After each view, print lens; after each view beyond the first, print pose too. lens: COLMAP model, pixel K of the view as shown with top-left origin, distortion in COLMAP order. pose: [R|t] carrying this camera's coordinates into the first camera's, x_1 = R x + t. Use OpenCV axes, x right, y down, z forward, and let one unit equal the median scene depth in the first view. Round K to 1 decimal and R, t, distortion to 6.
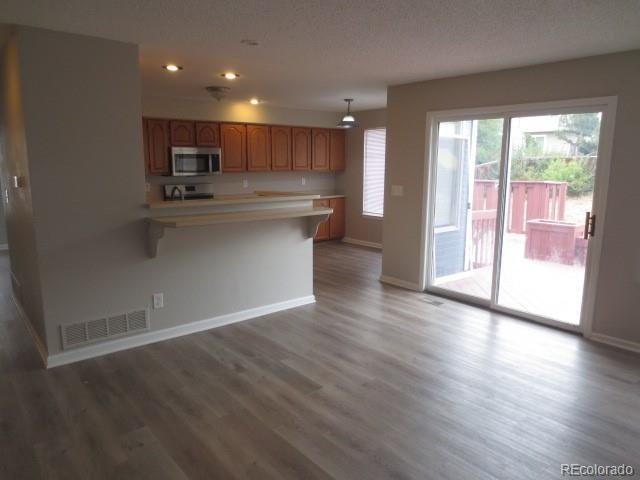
lens RADIAL K [[460.8, 0, 320.0], [0, 460.8, 239.8], [0, 0, 1]] dist [-0.022533, 0.001587]
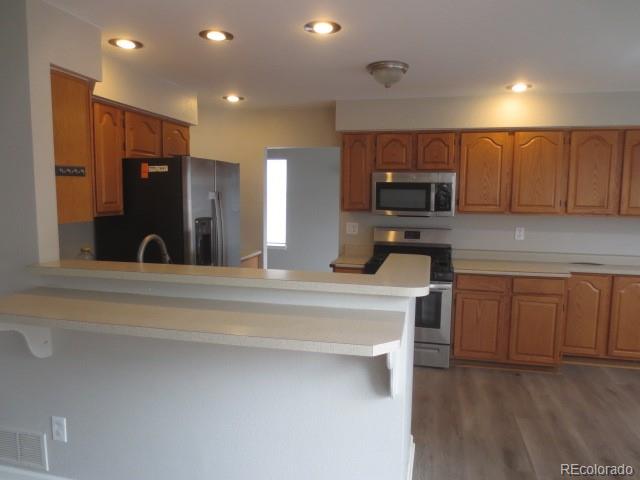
lens RADIAL K [[460.8, 0, 320.3], [0, 460.8, 240.9], [0, 0, 1]] dist [-0.022533, 0.001587]
pose [[0.601651, 0.092870, -0.793342, 0.163377], [-0.145148, 0.989393, 0.005744, -0.088514], [0.785460, 0.111696, 0.608750, 0.502072]]
